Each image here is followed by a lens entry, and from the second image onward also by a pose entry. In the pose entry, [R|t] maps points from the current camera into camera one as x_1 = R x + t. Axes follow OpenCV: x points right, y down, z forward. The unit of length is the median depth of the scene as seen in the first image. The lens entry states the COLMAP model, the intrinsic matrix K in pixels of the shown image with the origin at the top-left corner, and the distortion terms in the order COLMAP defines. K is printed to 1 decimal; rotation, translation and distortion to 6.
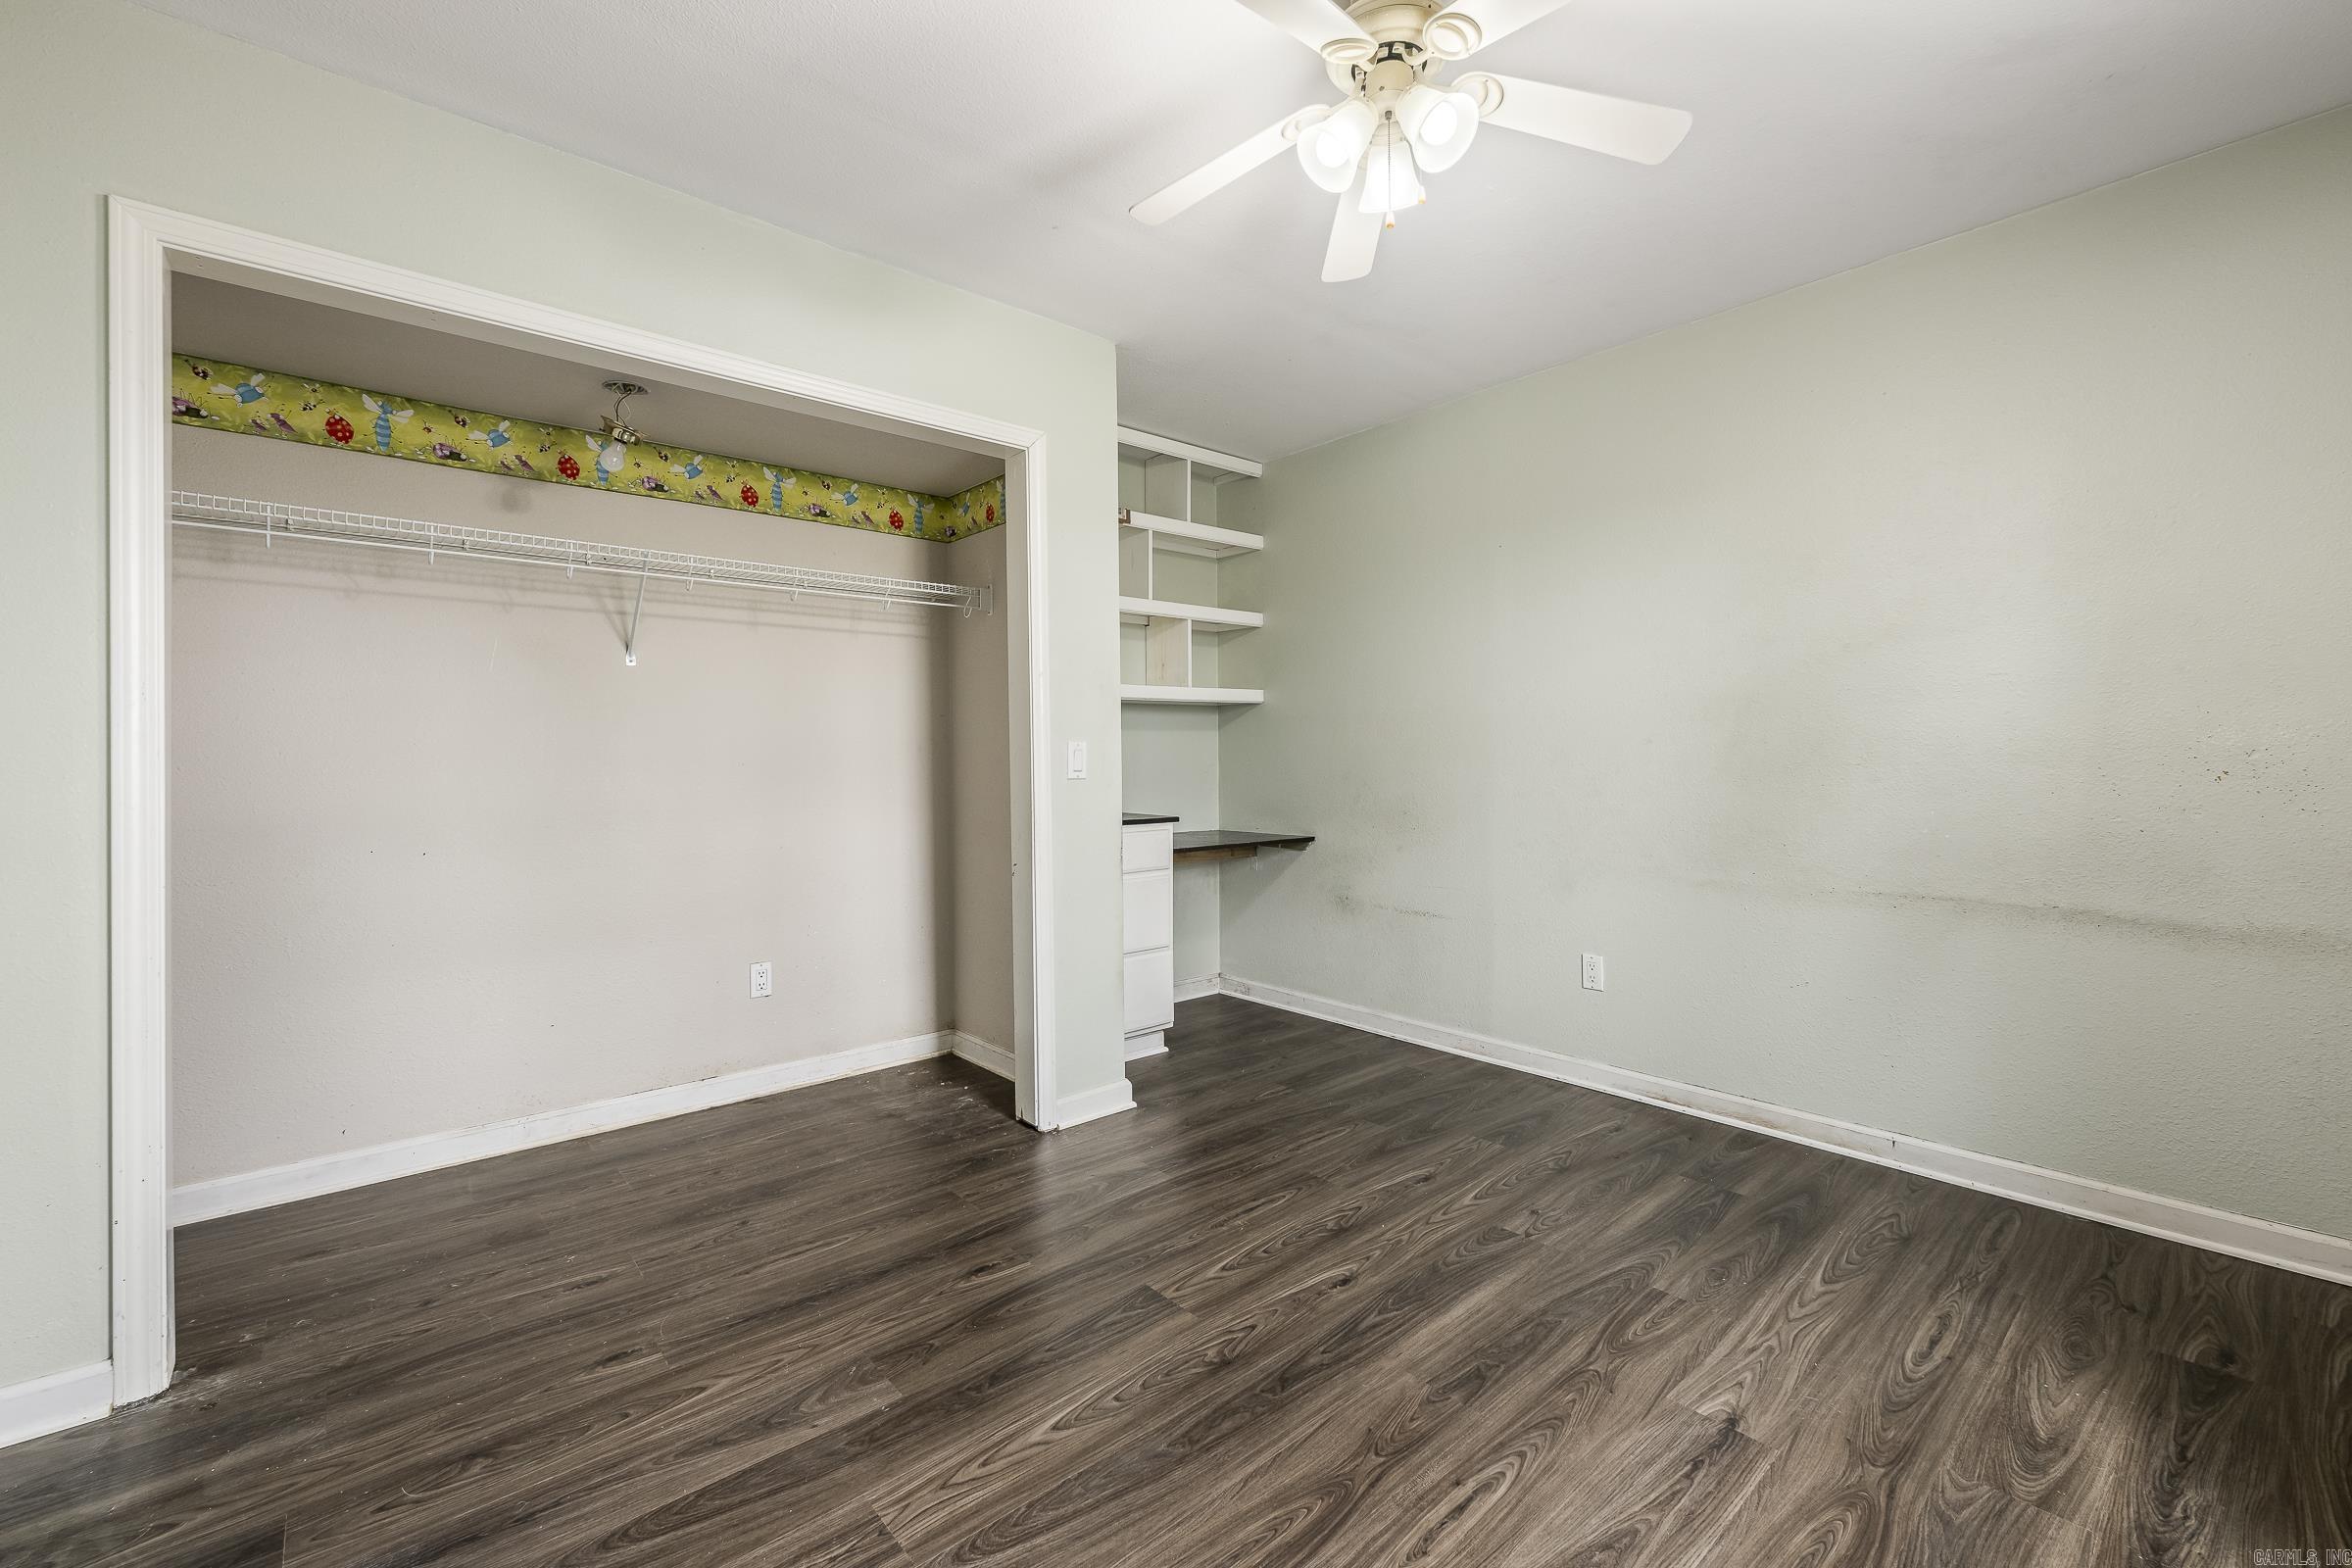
lens RADIAL K [[968.8, 0, 1164.1], [0, 968.8, 742.7], [0, 0, 1]] dist [-0.002263, 0.000219]
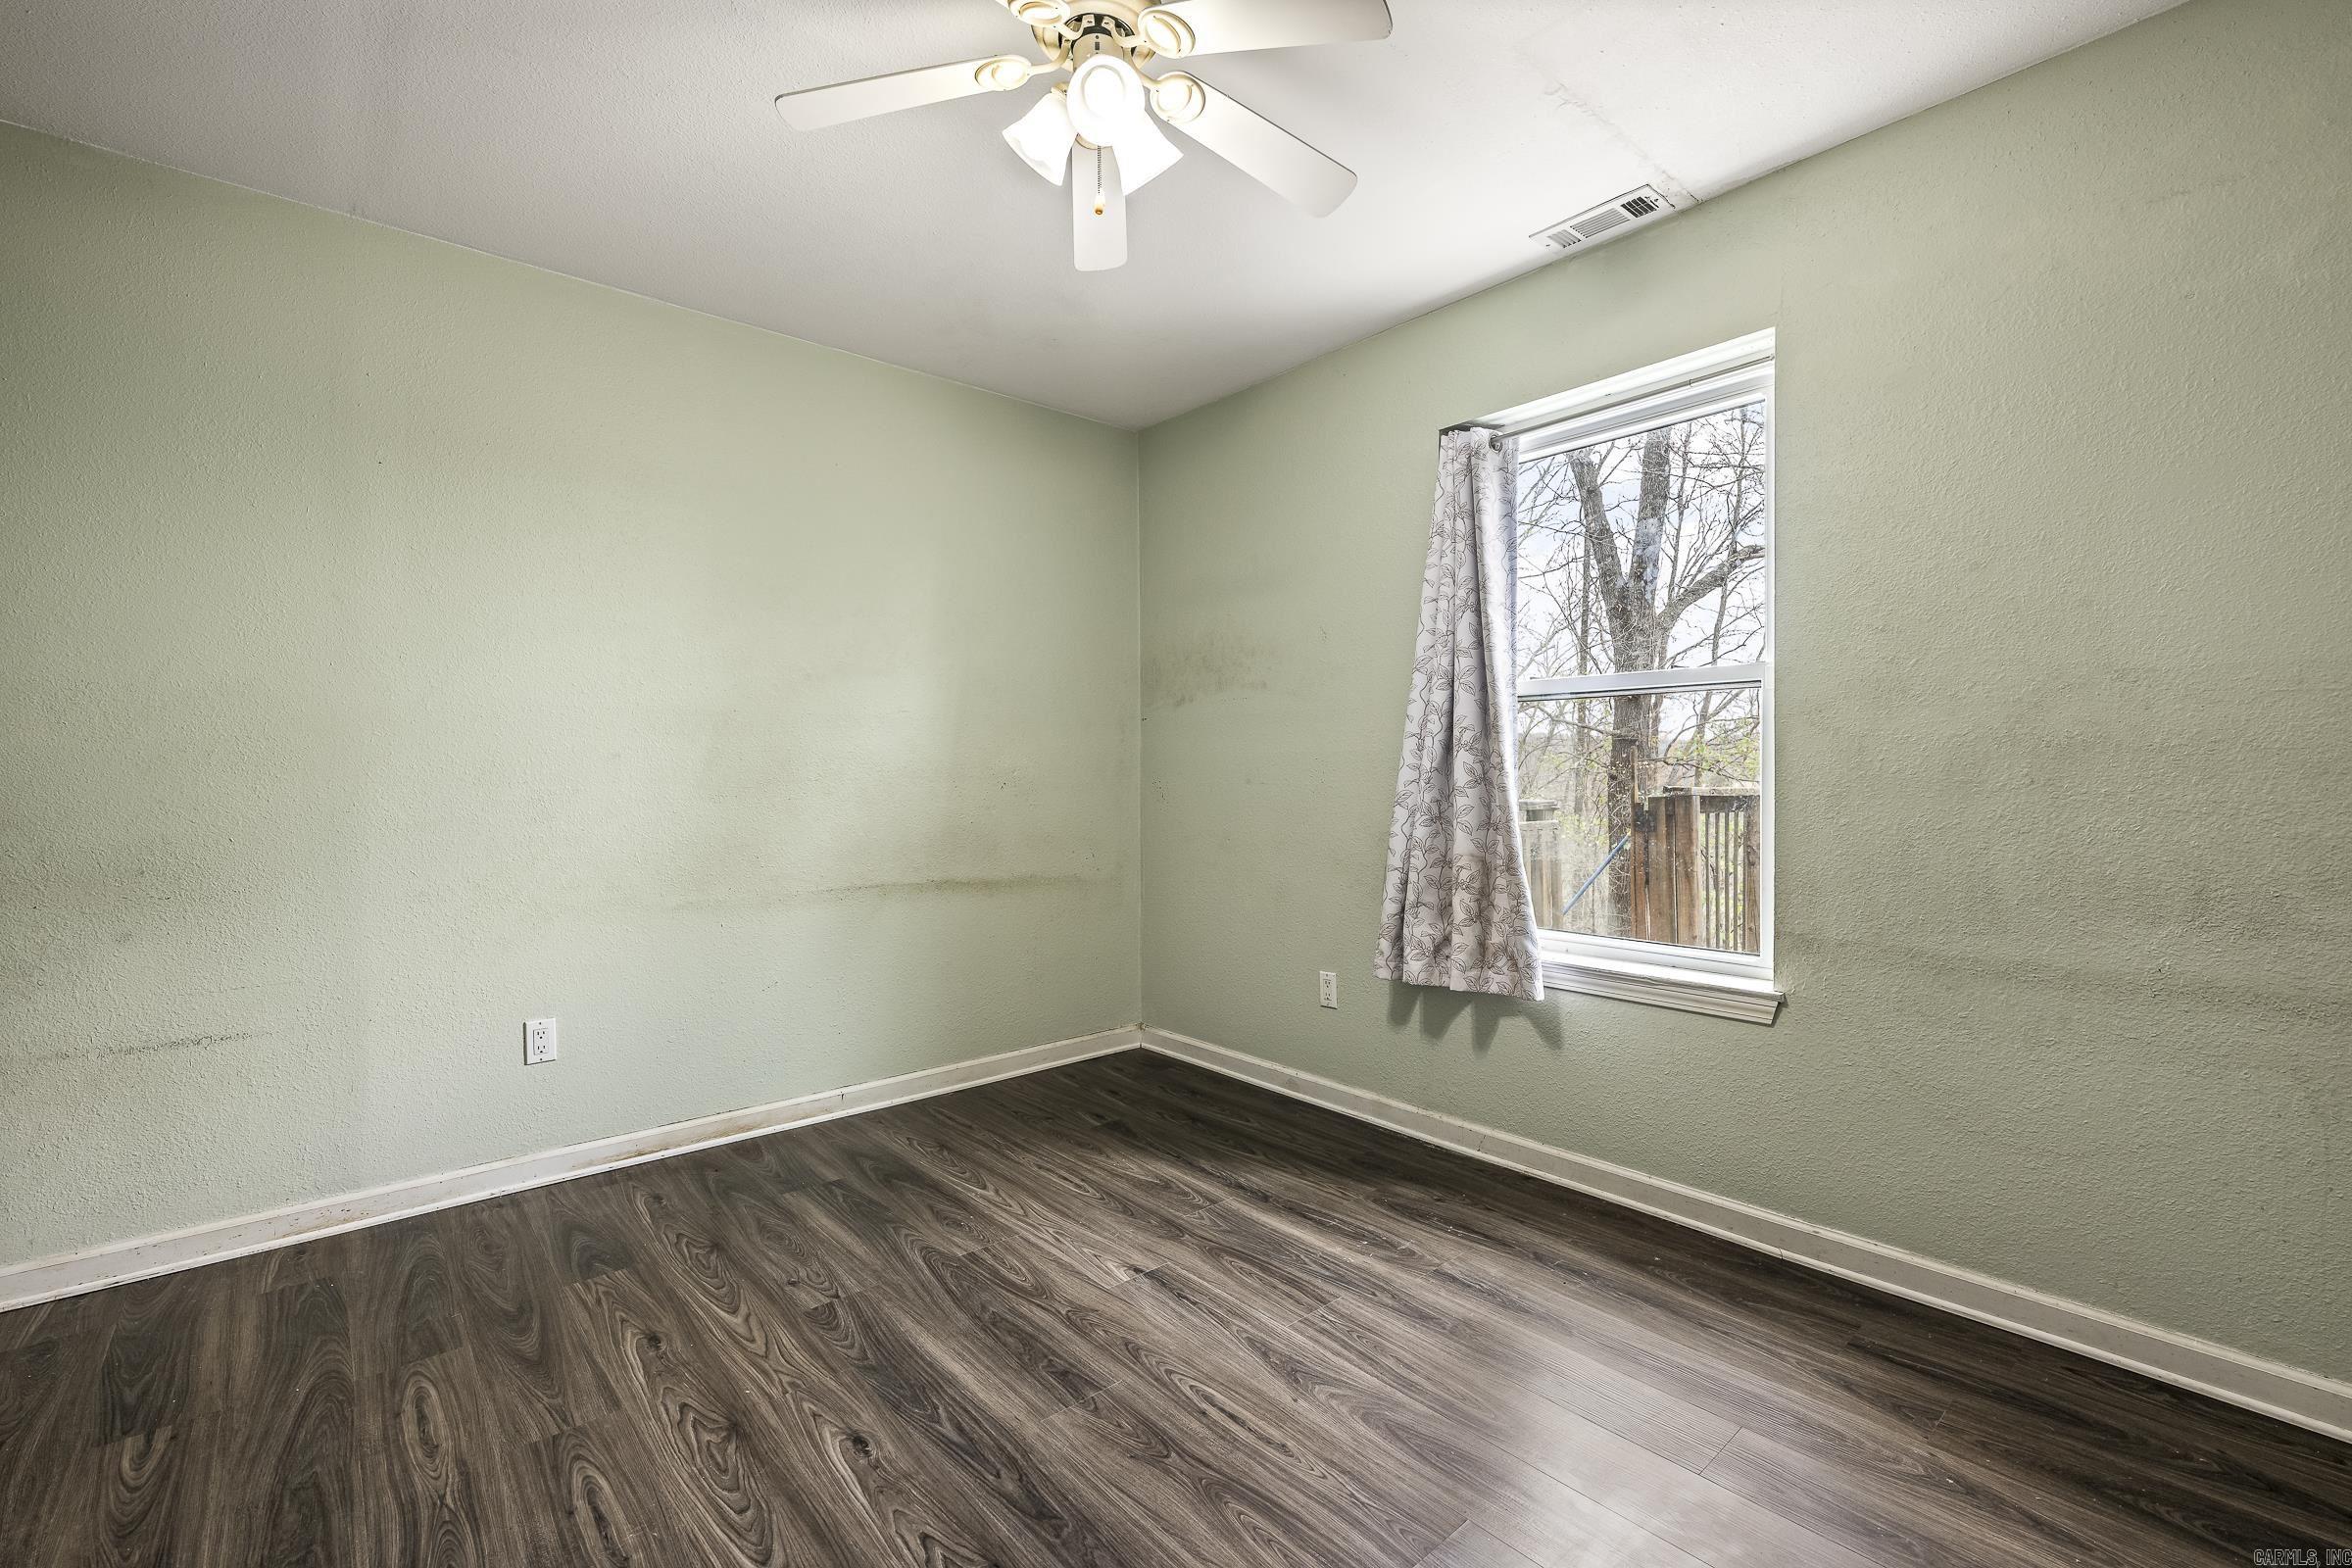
lens RADIAL K [[1013.2, 0, 1177.8], [0, 1013.2, 776.4], [0, 0, 1]] dist [-0.002104, 0.000323]
pose [[-0.010609, 0.001961, 0.999942, -0.606084], [-0.013337, 0.999909, -0.002102, 0.018688], [-0.999855, -0.013359, -0.010582, 0.727791]]
